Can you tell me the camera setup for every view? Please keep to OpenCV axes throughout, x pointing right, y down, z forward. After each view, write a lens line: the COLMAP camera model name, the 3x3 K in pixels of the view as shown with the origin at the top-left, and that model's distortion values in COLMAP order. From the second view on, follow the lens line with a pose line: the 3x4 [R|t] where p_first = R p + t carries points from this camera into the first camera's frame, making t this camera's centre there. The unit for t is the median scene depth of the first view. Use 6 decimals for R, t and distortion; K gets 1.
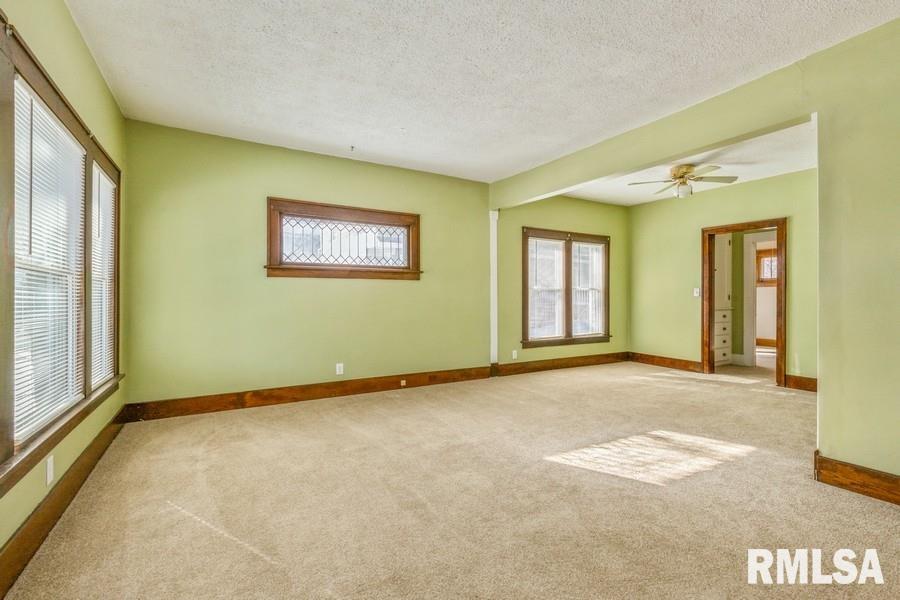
lens RADIAL K [[418.7, 0, 469.5], [0, 418.7, 295.7], [0, 0, 1]] dist [-0.000648, -0.000070]
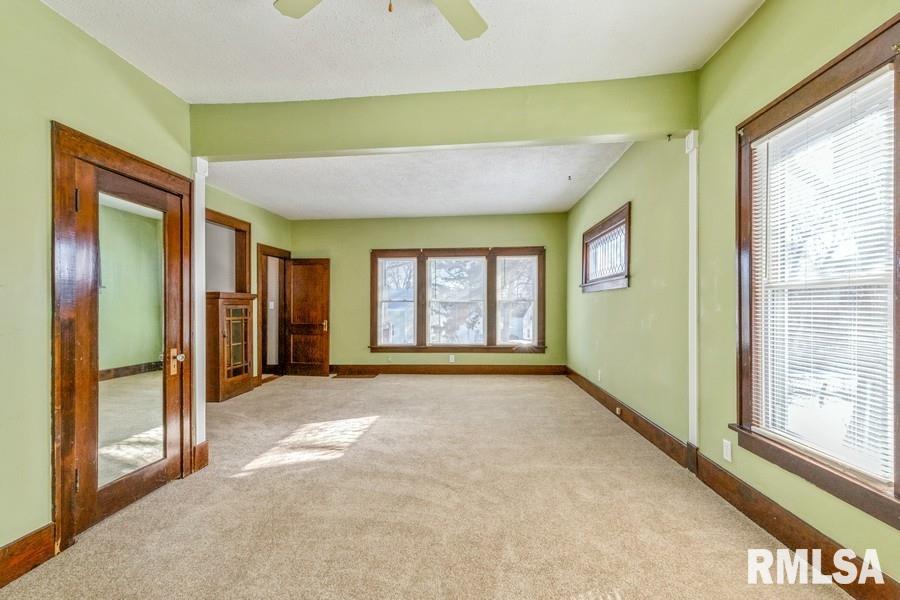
lens RADIAL K [[409.0, 0, 450.0], [0, 409.0, 300.0], [0, 0, 1]] dist [0.001069, 0.000090]
pose [[-0.599918, 0.000674, -0.800061, 1.102963], [0.006699, 0.999969, -0.004180, -0.013934], [0.800034, -0.007867, -0.599904, 1.915841]]
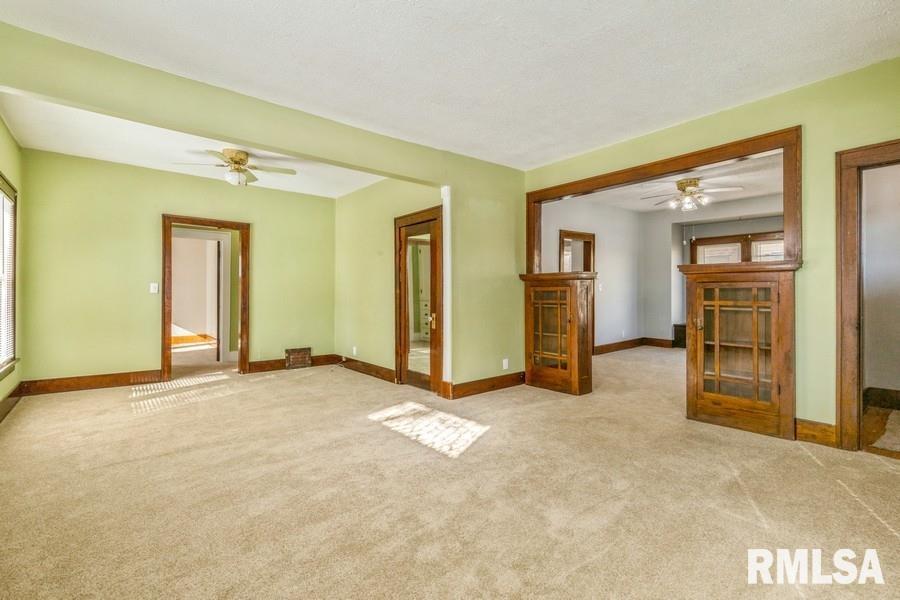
lens RADIAL K [[409.0, 0, 450.0], [0, 409.0, 300.0], [0, 0, 1]] dist [0.001069, 0.000090]
pose [[-0.112104, -0.014847, 0.993586, -0.688758], [0.009862, 0.999823, 0.016053, 0.009035], [-0.993648, 0.011598, -0.111938, 1.018663]]
